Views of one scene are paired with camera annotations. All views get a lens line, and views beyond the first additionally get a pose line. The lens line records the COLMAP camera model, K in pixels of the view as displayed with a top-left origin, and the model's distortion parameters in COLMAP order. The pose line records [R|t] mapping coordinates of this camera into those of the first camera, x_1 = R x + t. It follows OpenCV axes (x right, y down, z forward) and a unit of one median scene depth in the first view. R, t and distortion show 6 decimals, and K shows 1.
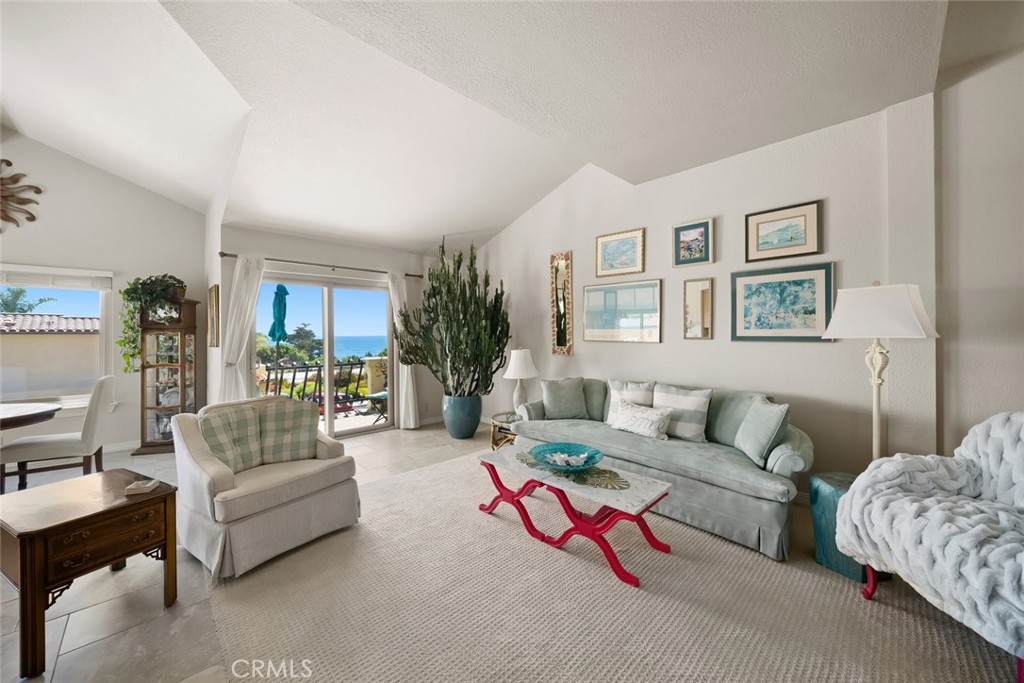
lens RADIAL K [[383.4, 0, 508.8], [0, 383.4, 334.4], [0, 0, 1]] dist [-0.000482, -0.000015]
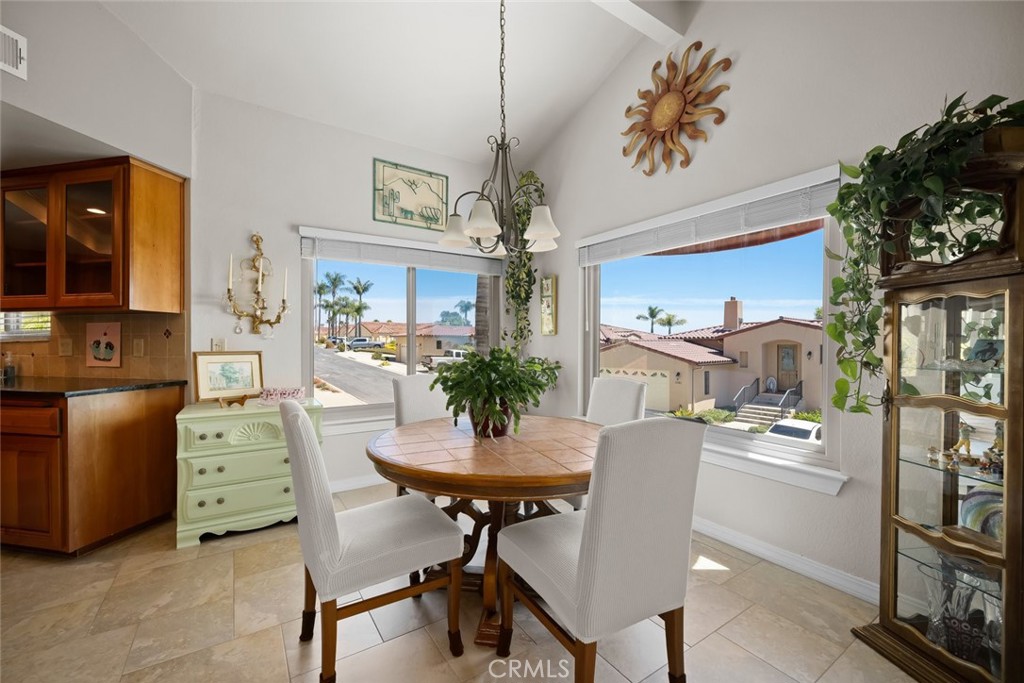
lens RADIAL K [[401.7, 0, 506.9], [0, 401.7, 347.1], [0, 0, 1]] dist [0.000124, 0.000093]
pose [[-0.188795, 0.012419, -0.981938, -0.583338], [-0.003671, 0.999904, 0.013352, 0.036879], [0.982010, 0.006125, -0.188732, 0.799802]]
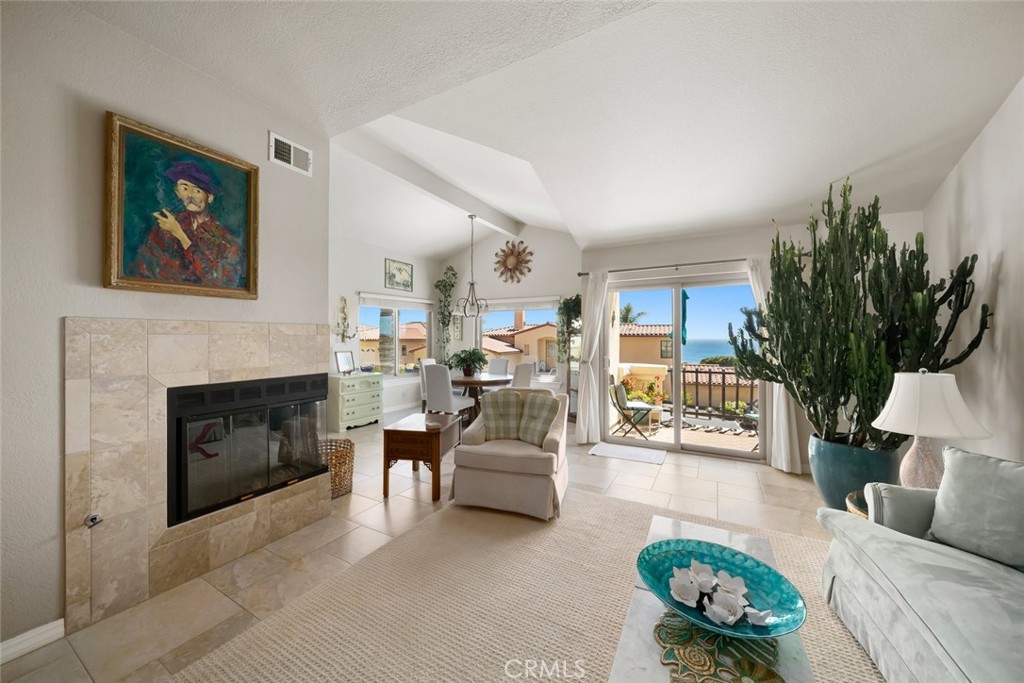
lens RADIAL K [[375.6, 0, 494.5], [0, 375.6, 338.4], [0, 0, 1]] dist [0.000995, 0.000147]
pose [[0.263461, 0.007041, -0.964644, 0.365078], [-0.004559, 0.999971, 0.006054, -0.004174], [0.964659, 0.002803, 0.263486, 0.397106]]
